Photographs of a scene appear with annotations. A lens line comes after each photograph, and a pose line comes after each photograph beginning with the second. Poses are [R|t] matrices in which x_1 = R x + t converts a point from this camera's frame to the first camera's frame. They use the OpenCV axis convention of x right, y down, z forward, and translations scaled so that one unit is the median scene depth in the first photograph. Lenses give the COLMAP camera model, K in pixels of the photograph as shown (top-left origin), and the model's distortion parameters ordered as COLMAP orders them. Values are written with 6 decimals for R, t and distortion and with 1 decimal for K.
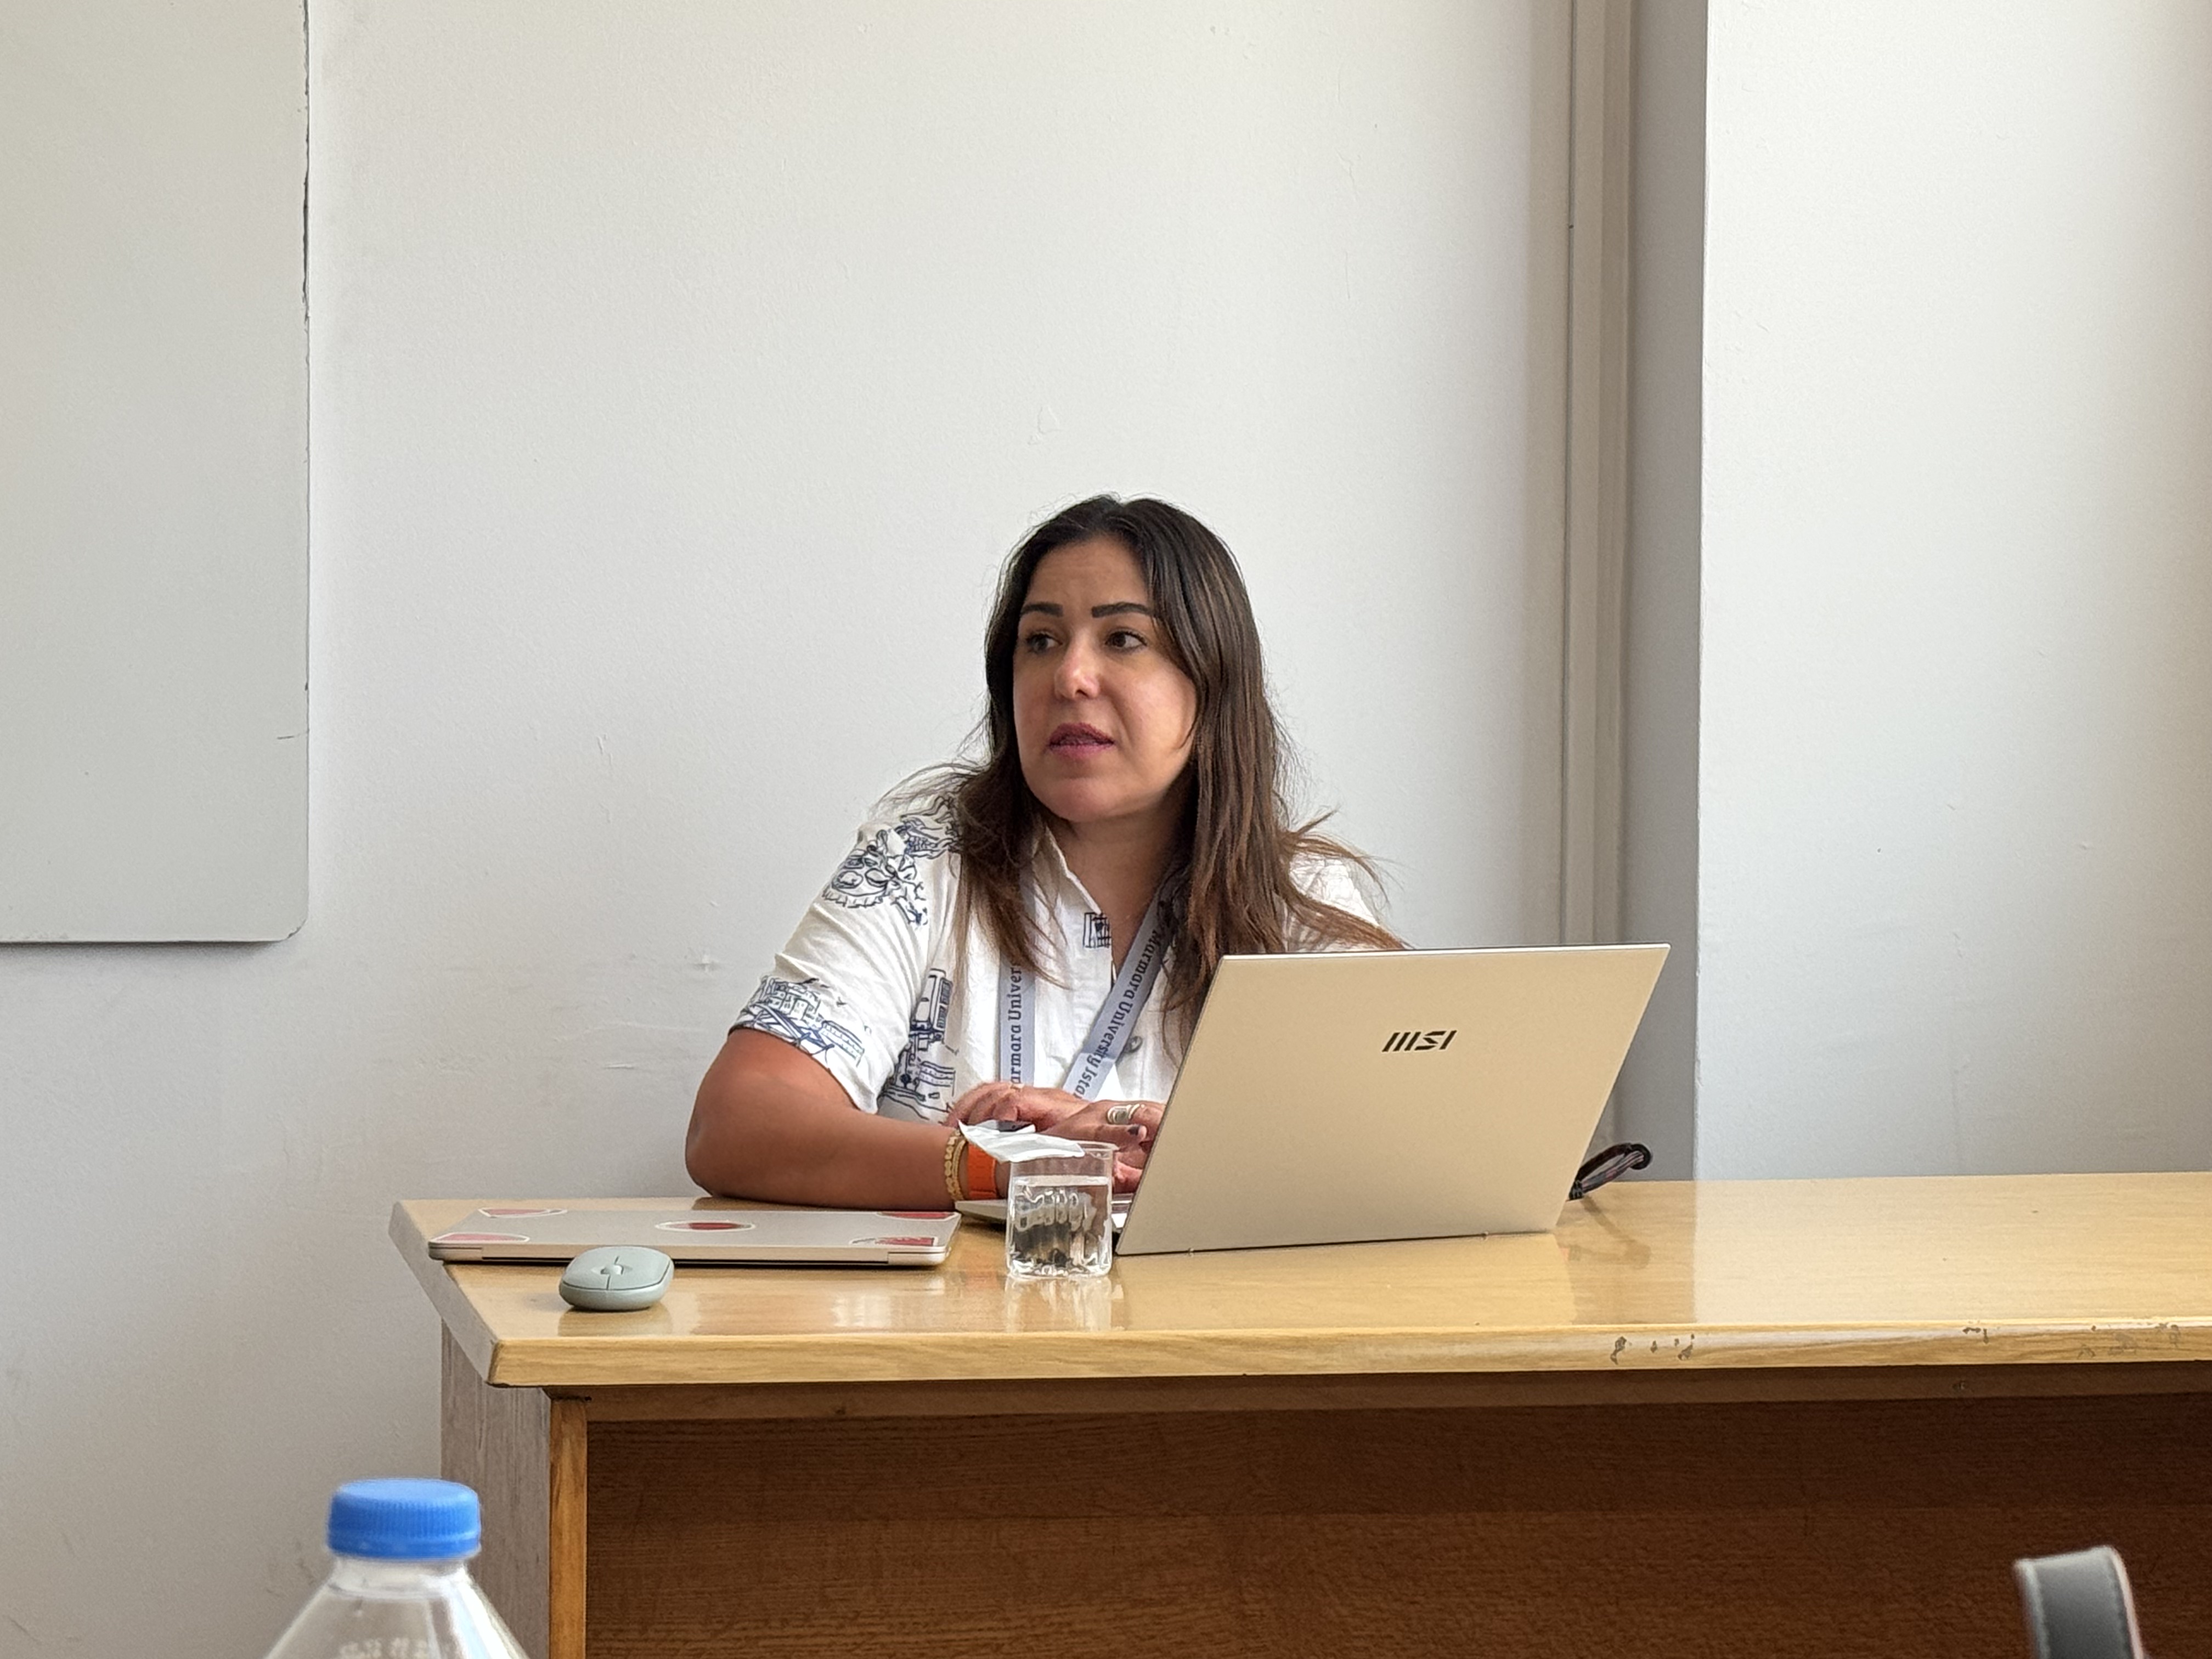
lens RADIAL K [[4813.0, 0, 1106.0], [0, 4813.0, 829.5], [0, 0, 1]] dist [0.132333, 0.237989]
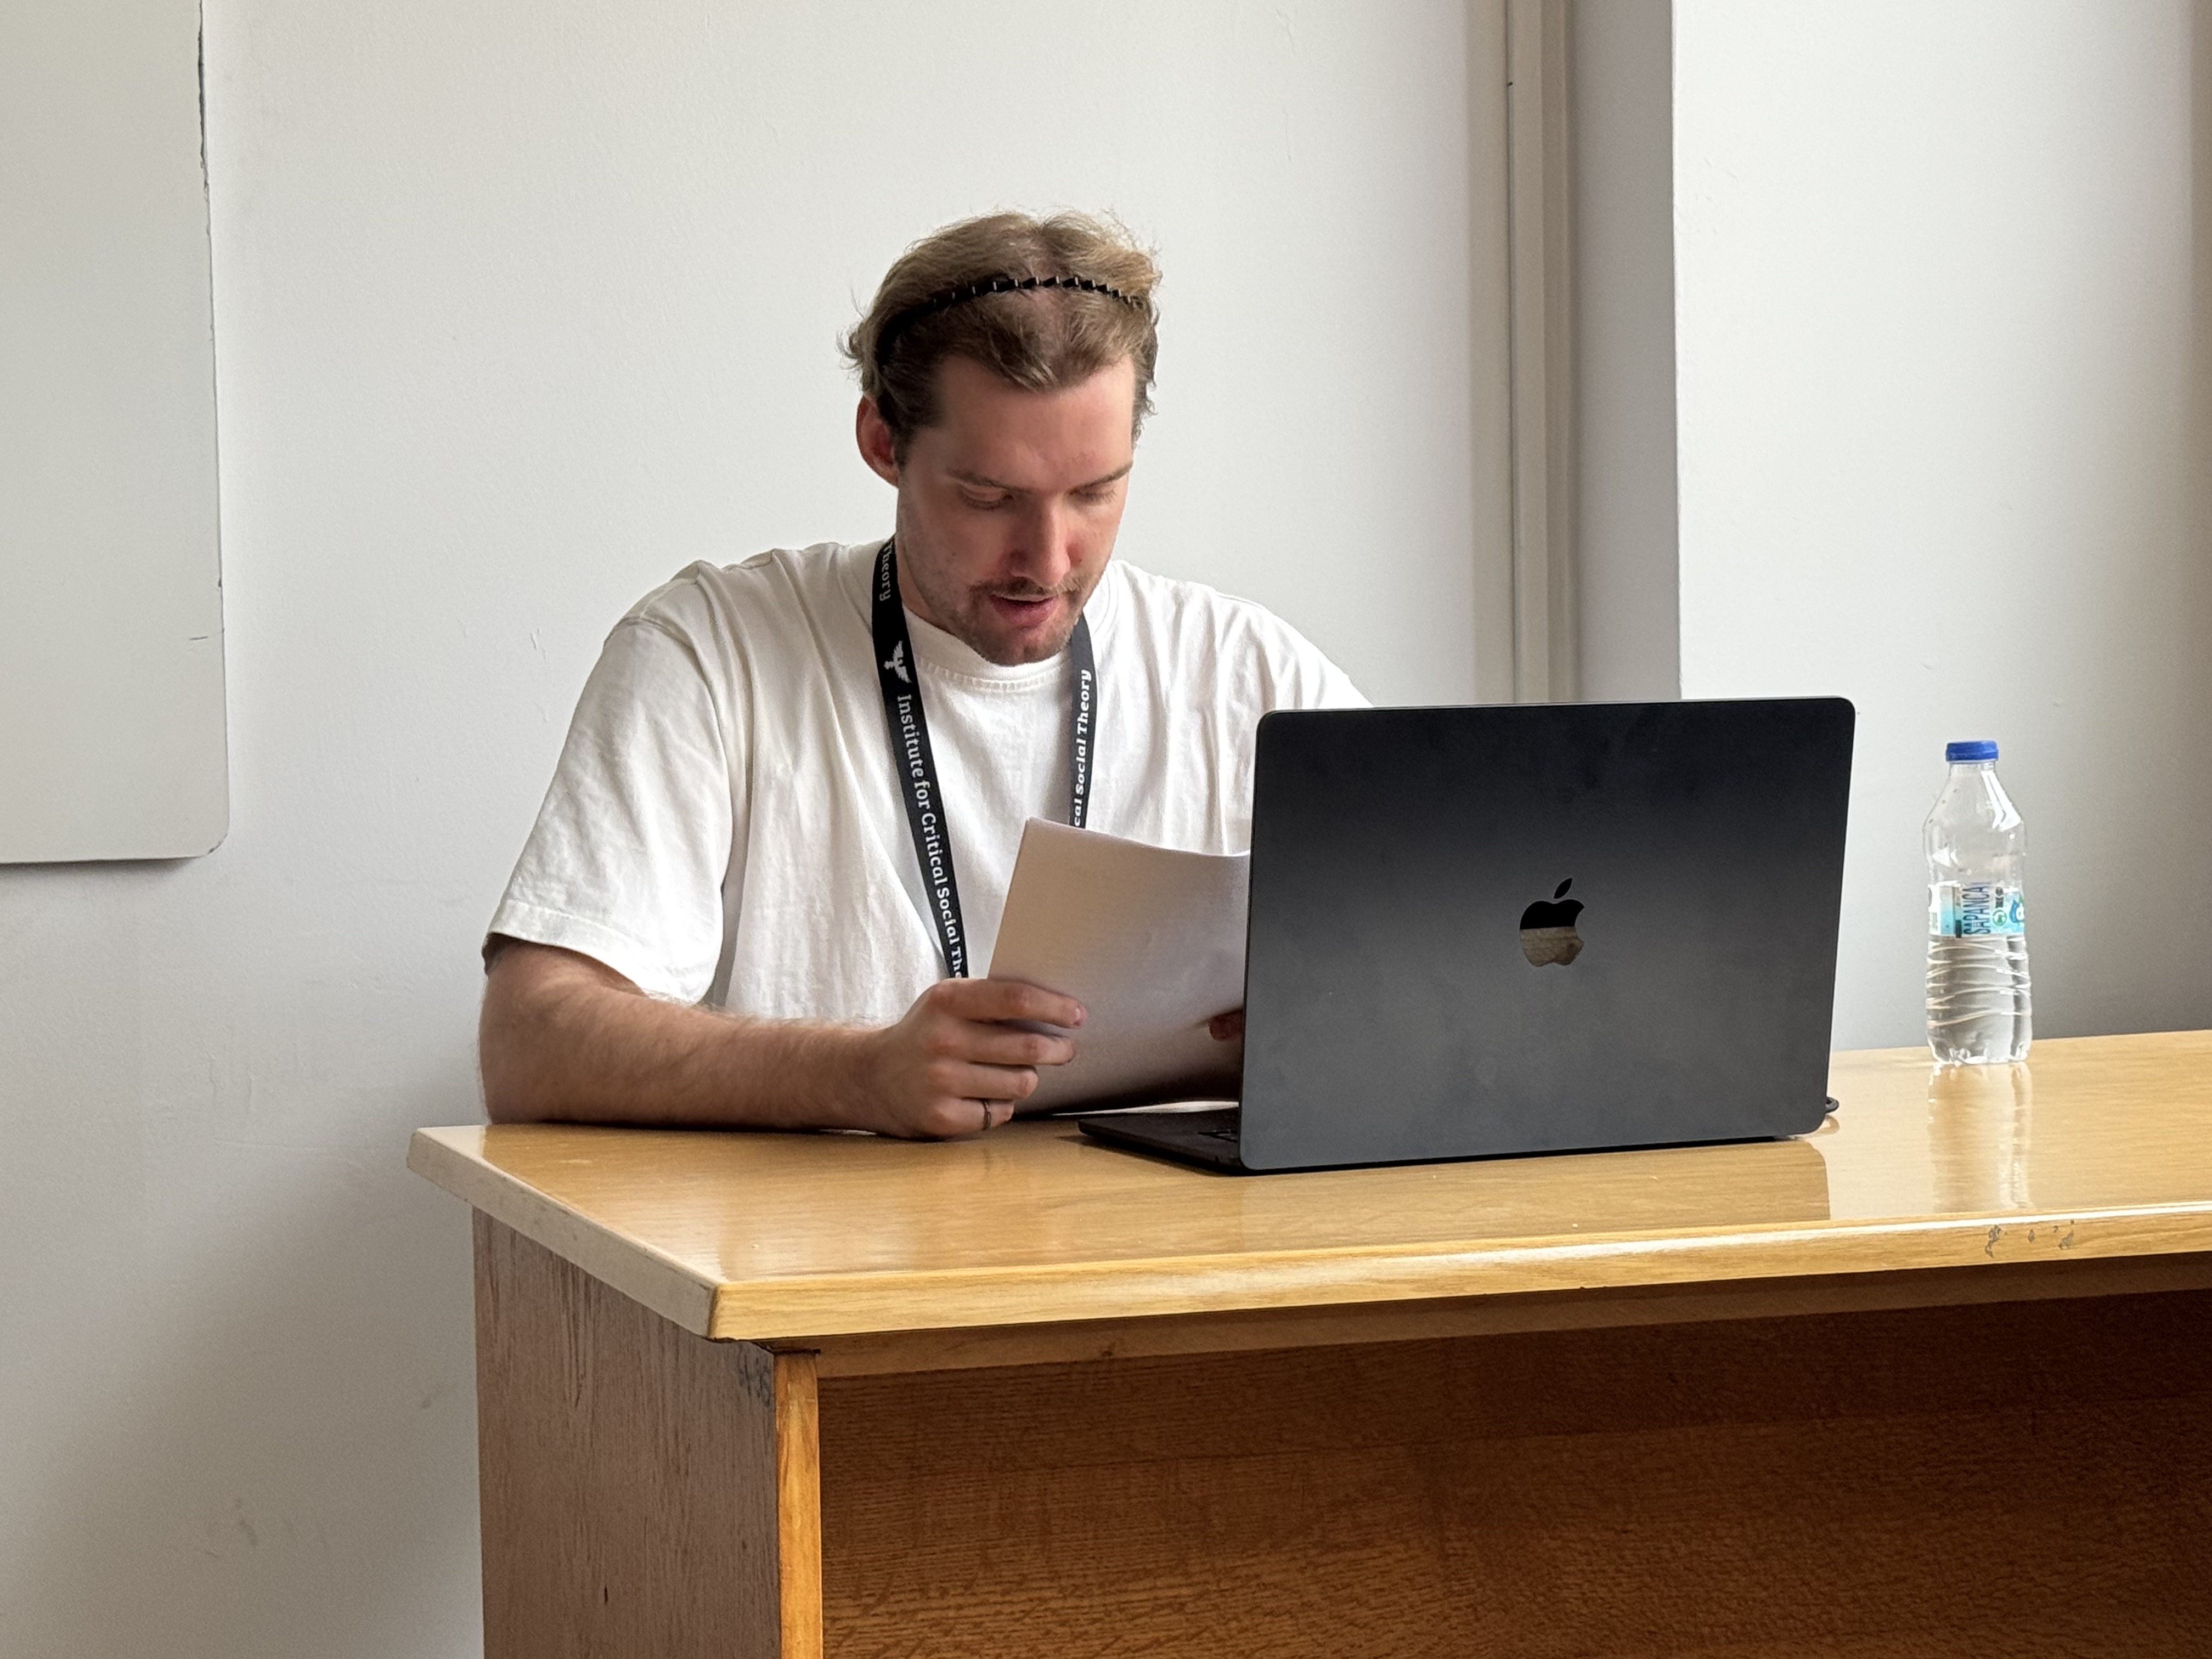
lens RADIAL K [[4205.9, 0, 1106.0], [0, 4205.9, 829.5], [0, 0, 1]] dist [0.121967, 0.008731]
pose [[0.994791, -0.032324, 0.096674, -0.106306], [0.031393, 0.999445, 0.011142, 0.019597], [-0.096980, -0.008049, 0.995254, 0.242428]]
